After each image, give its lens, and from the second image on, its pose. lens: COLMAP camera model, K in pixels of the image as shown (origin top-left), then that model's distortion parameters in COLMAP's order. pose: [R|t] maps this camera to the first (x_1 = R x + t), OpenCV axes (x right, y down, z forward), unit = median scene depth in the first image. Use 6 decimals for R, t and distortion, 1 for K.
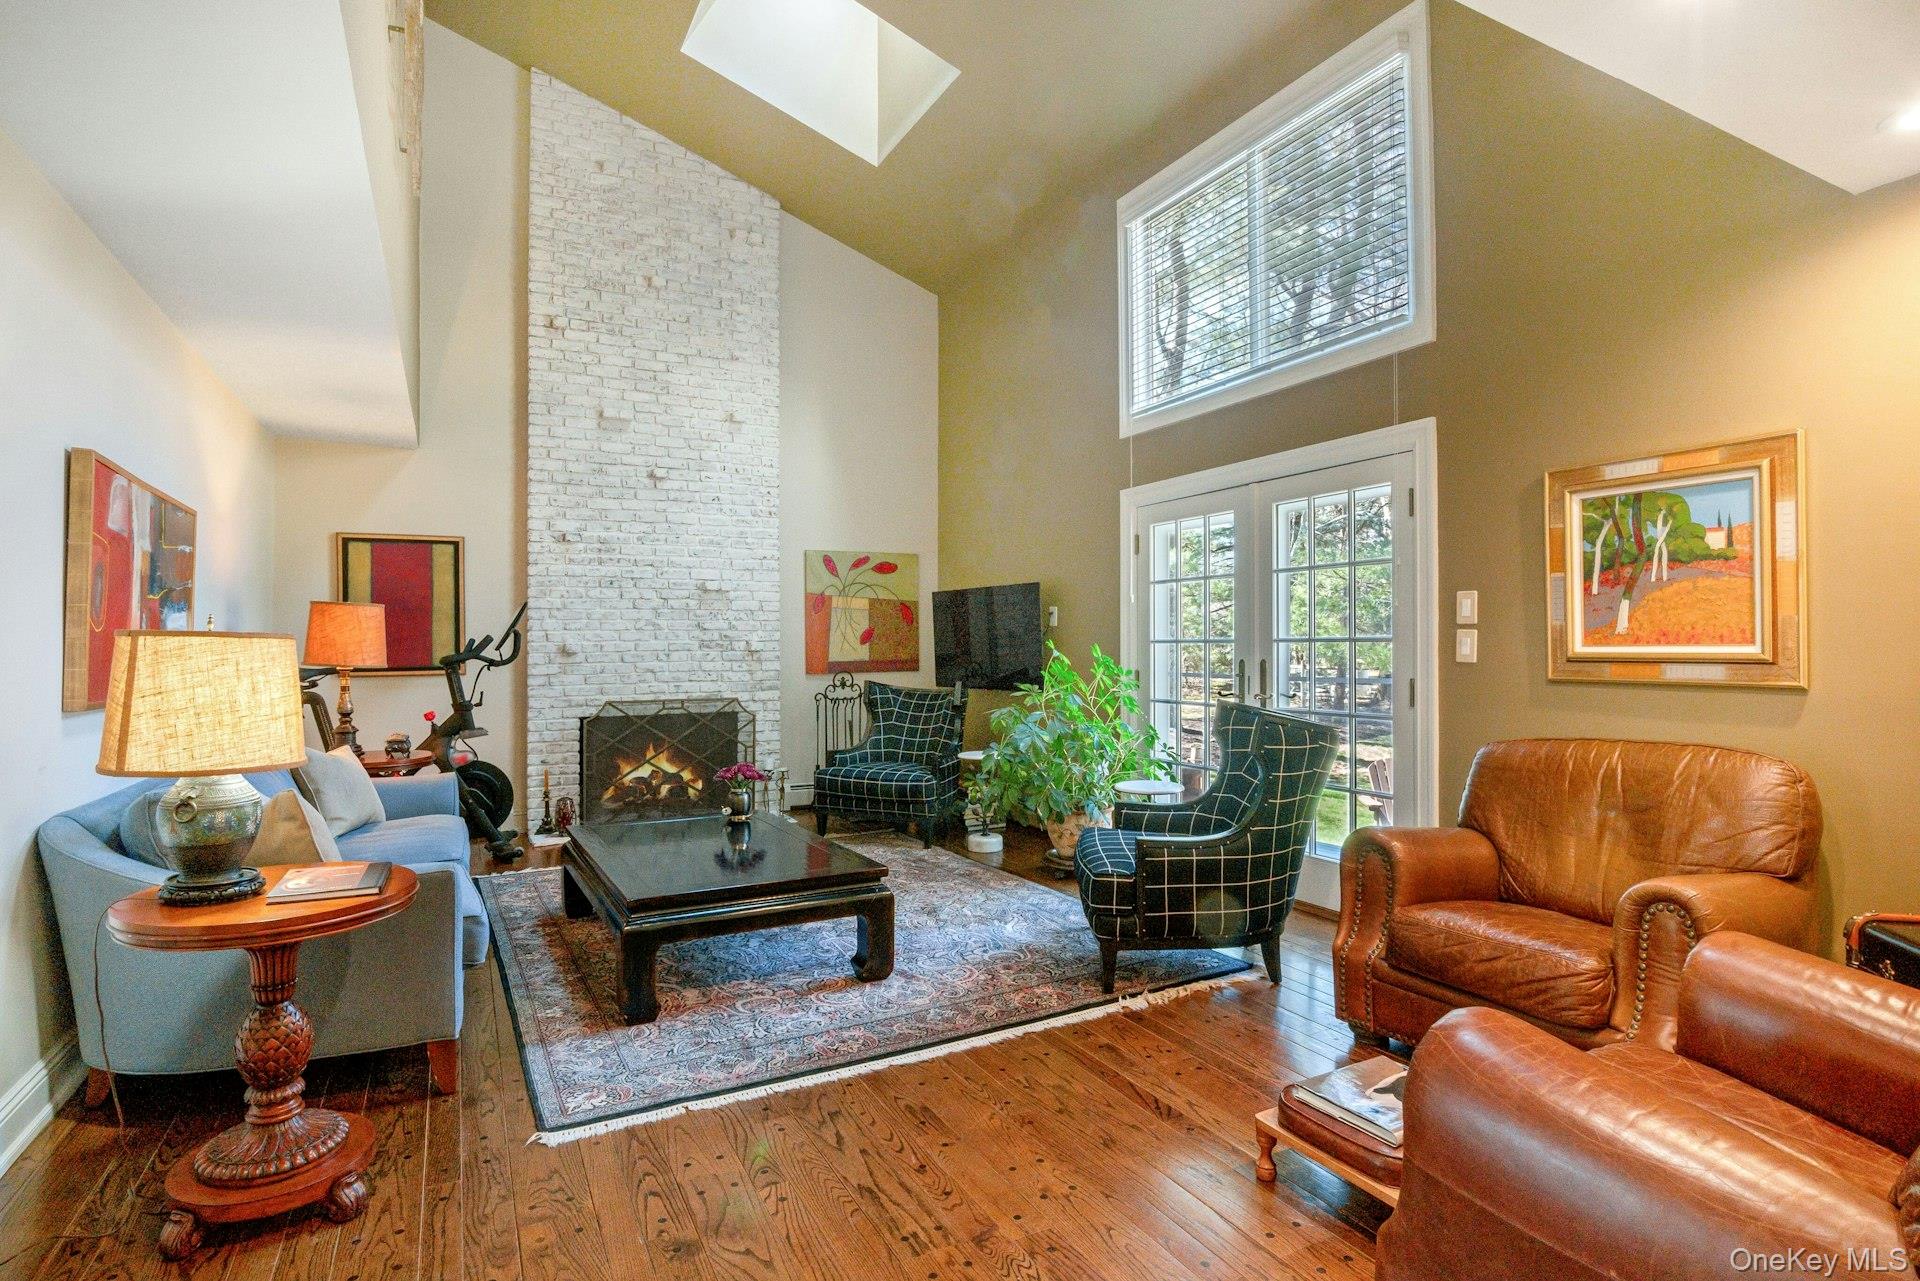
lens RADIAL K [[945.5, 0, 950.6], [0, 945.5, 643.1], [0, 0, 1]] dist [-0.023684, 0.000927]
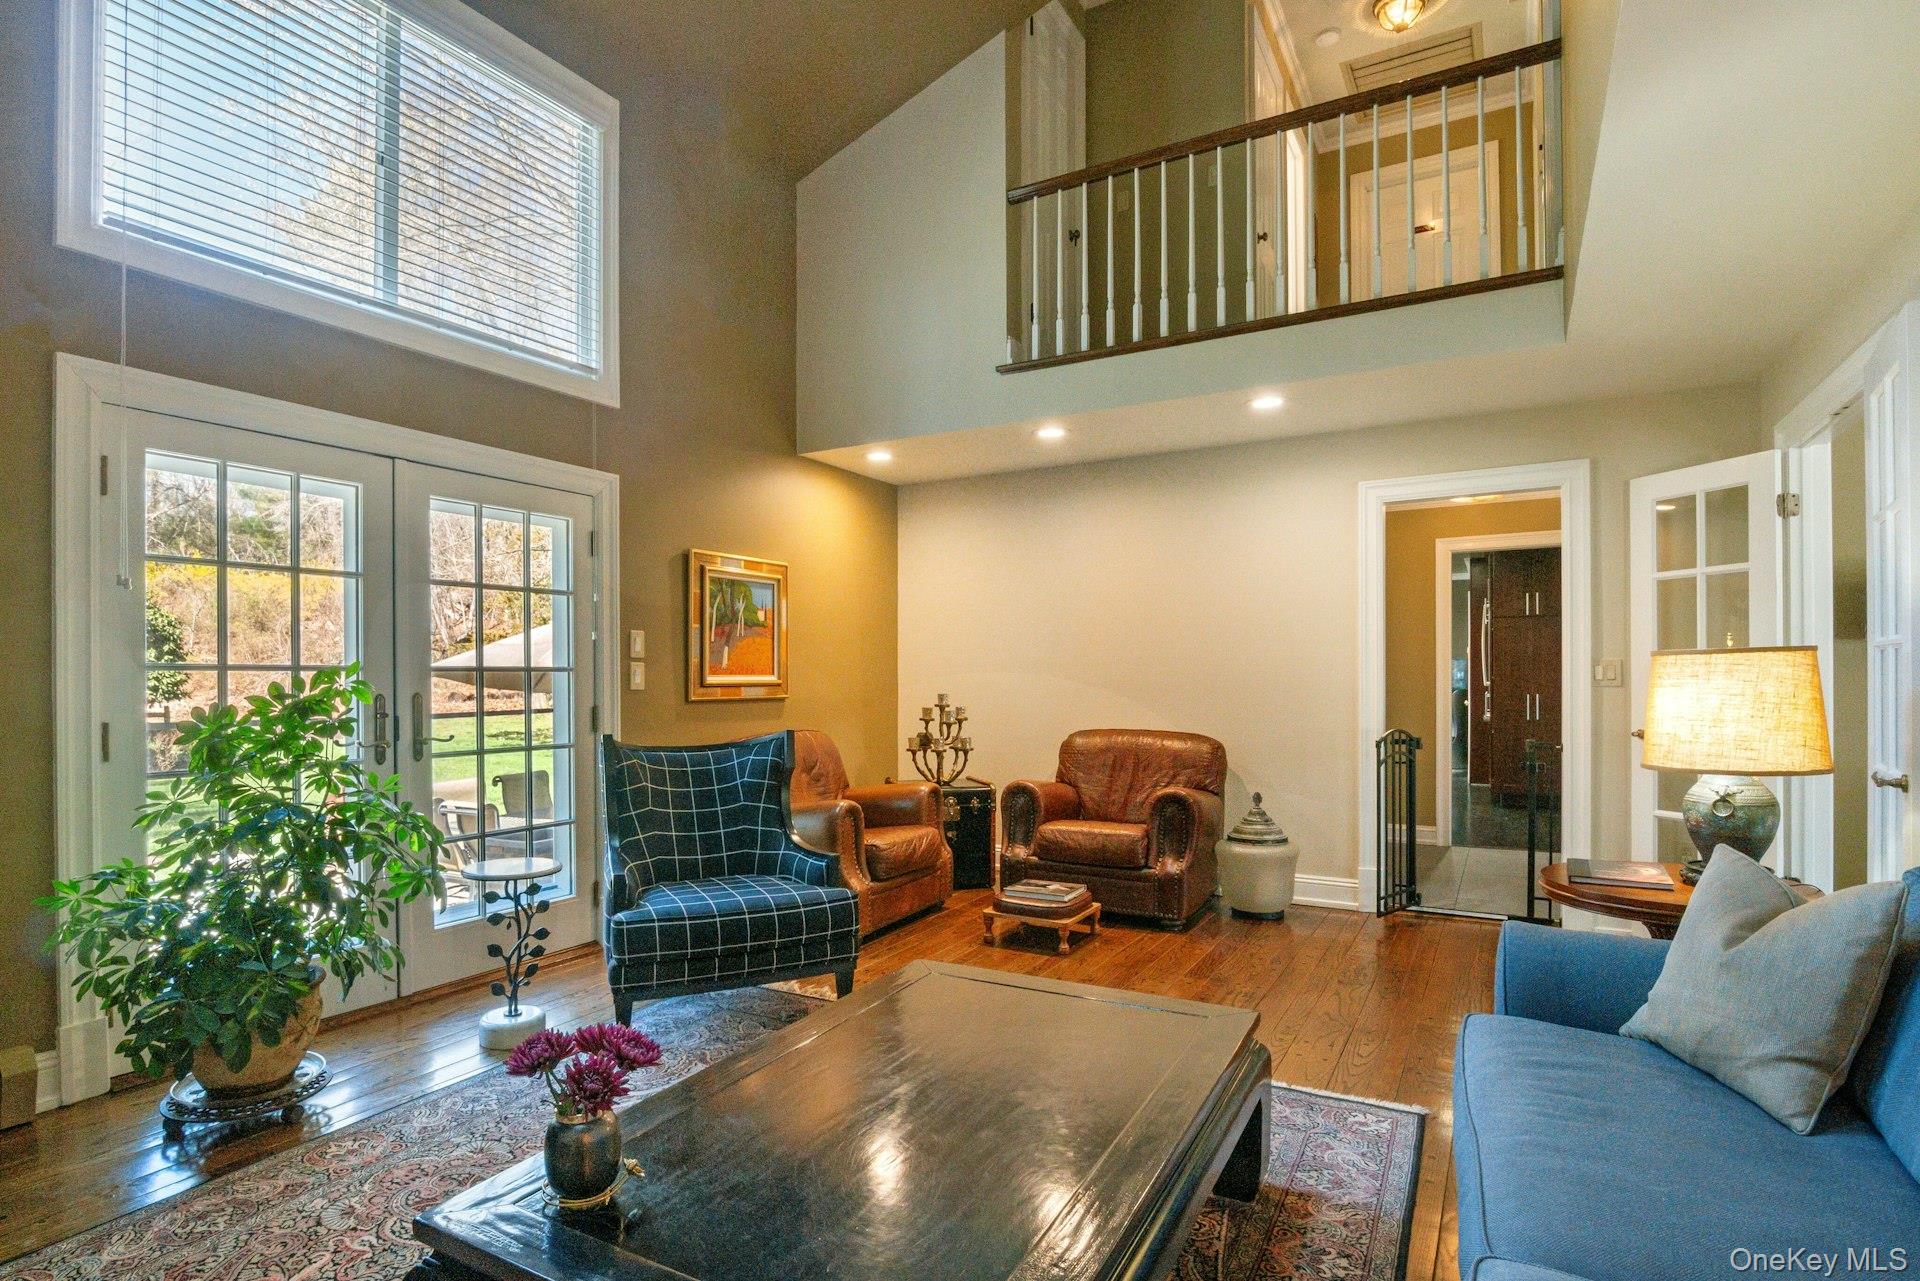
lens RADIAL K [[945.5, 0, 937.4], [0, 945.5, 682.0], [0, 0, 1]] dist [-0.023684, 0.000927]
pose [[-0.515582, 0.000166, 0.856840, -0.392681], [-0.000846, 0.999999, -0.000703, 0.006634], [-0.856840, -0.001088, -0.515581, 0.743822]]
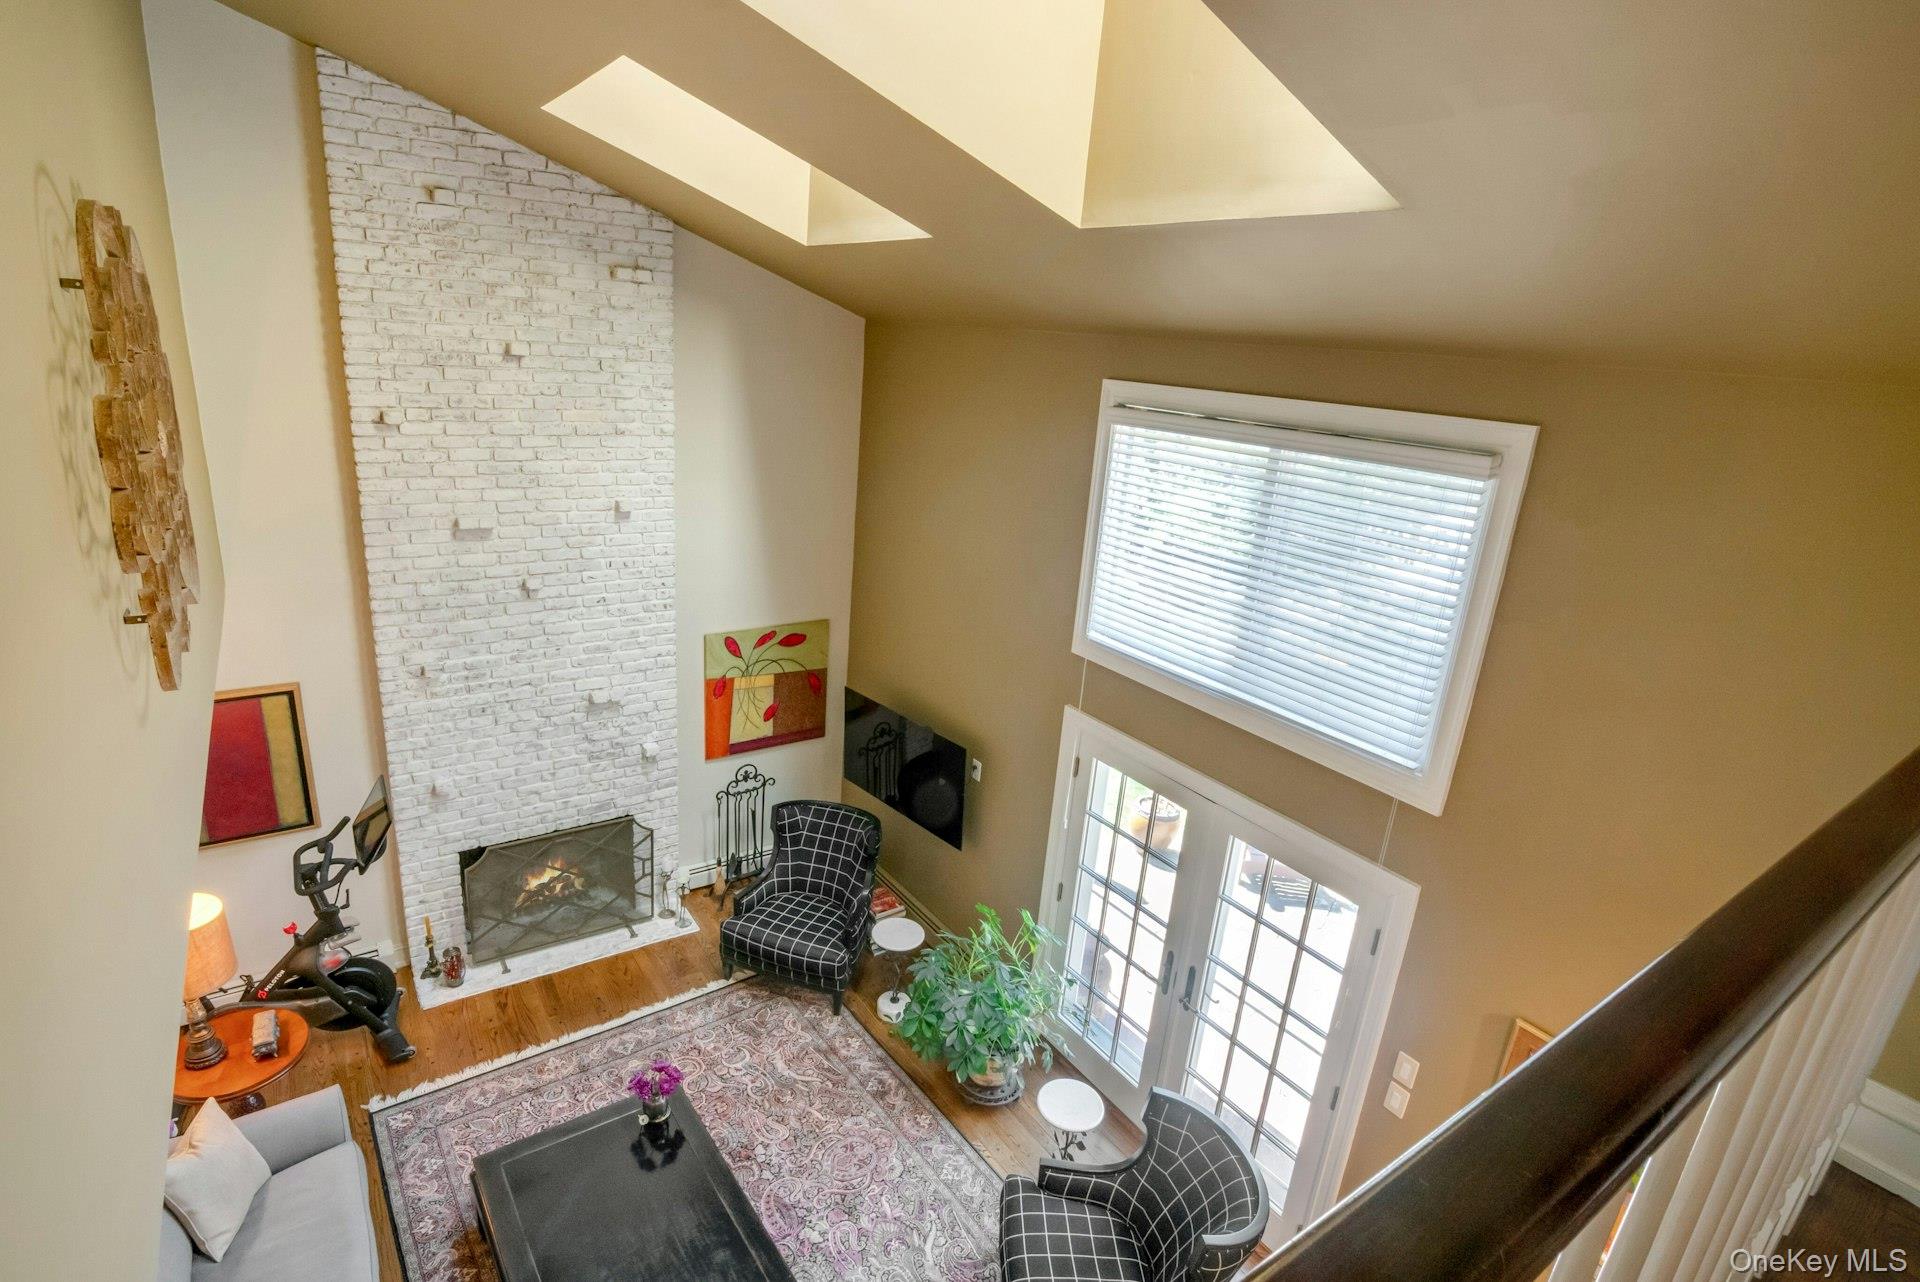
lens RADIAL K [[945.5, 0, 943.9], [0, 945.5, 625.7], [0, 0, 1]] dist [-0.023684, 0.000927]
pose [[0.989573, 0.039018, 0.138647, -0.059621], [-0.079816, 0.949844, 0.302369, -0.437271], [-0.119896, -0.310282, 0.943054, 0.146099]]
